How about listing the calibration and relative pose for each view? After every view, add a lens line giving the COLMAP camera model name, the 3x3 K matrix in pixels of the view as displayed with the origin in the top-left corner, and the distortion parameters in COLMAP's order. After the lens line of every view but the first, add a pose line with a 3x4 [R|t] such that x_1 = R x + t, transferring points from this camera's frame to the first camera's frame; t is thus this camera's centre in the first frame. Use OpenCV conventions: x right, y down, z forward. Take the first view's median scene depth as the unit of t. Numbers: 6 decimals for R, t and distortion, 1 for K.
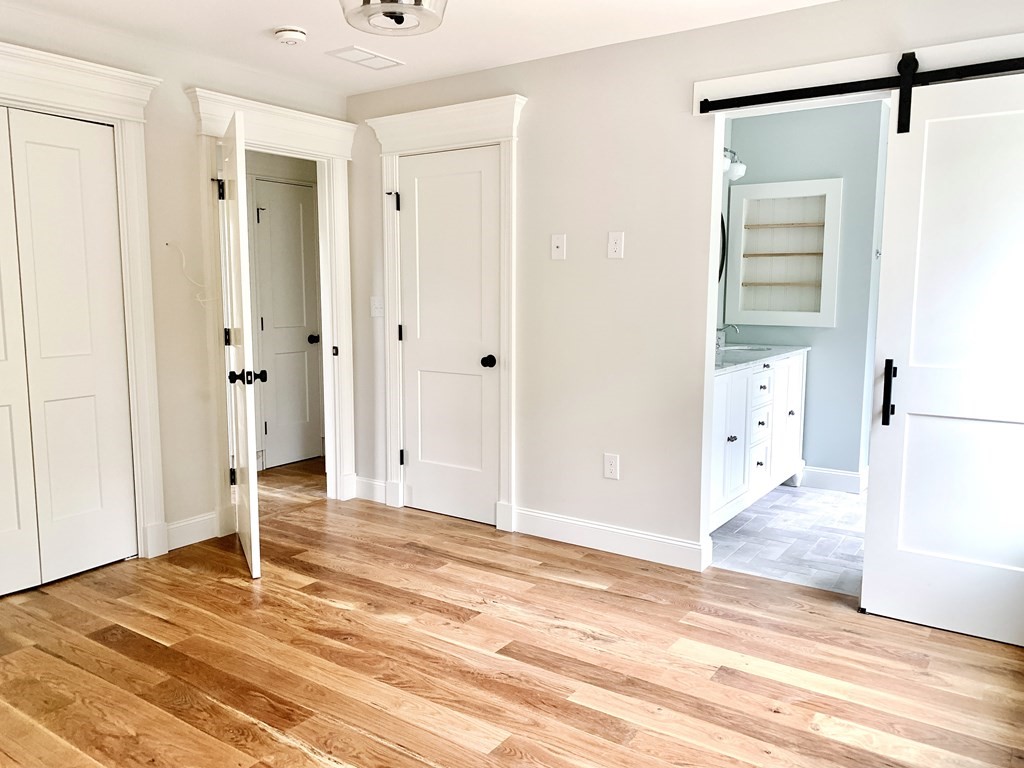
lens RADIAL K [[794.3, 0, 501.8], [0, 794.3, 379.8], [0, 0, 1]] dist [0.044271, -0.026074]
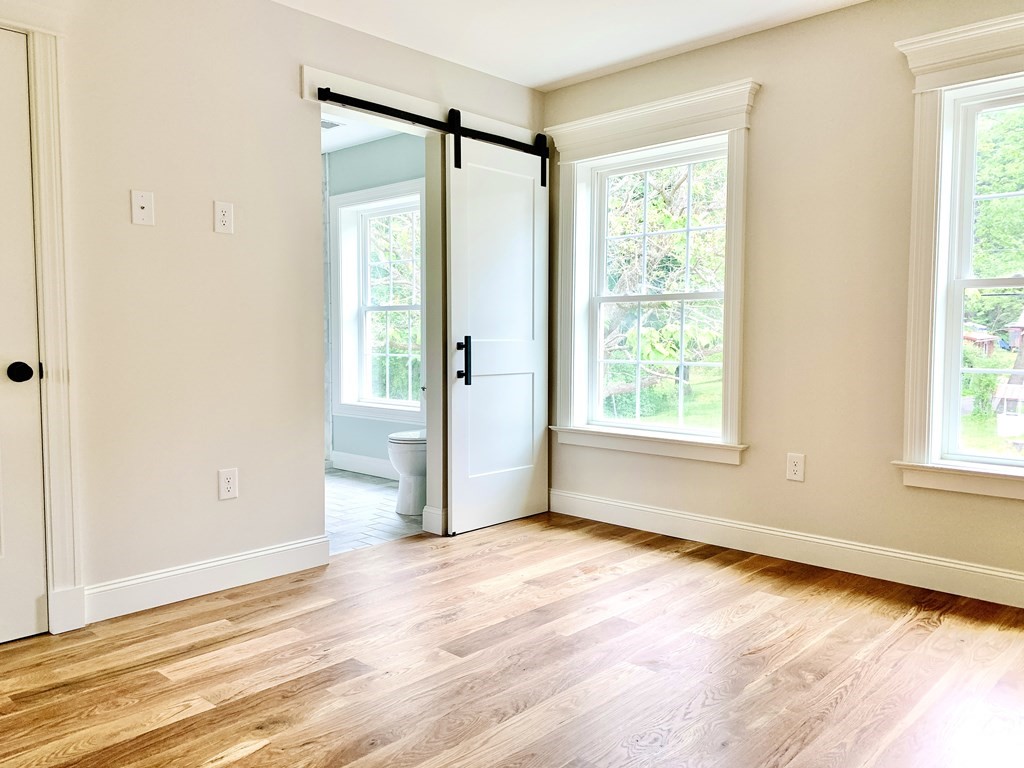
lens RADIAL K [[794.3, 0, 518.4], [0, 794.3, 380.8], [0, 0, 1]] dist [0.044271, -0.026074]
pose [[0.138926, -0.060749, 0.988438, -0.696627], [0.116142, 0.992228, 0.044658, 0.000317], [-0.983469, 0.108595, 0.144902, 0.620607]]
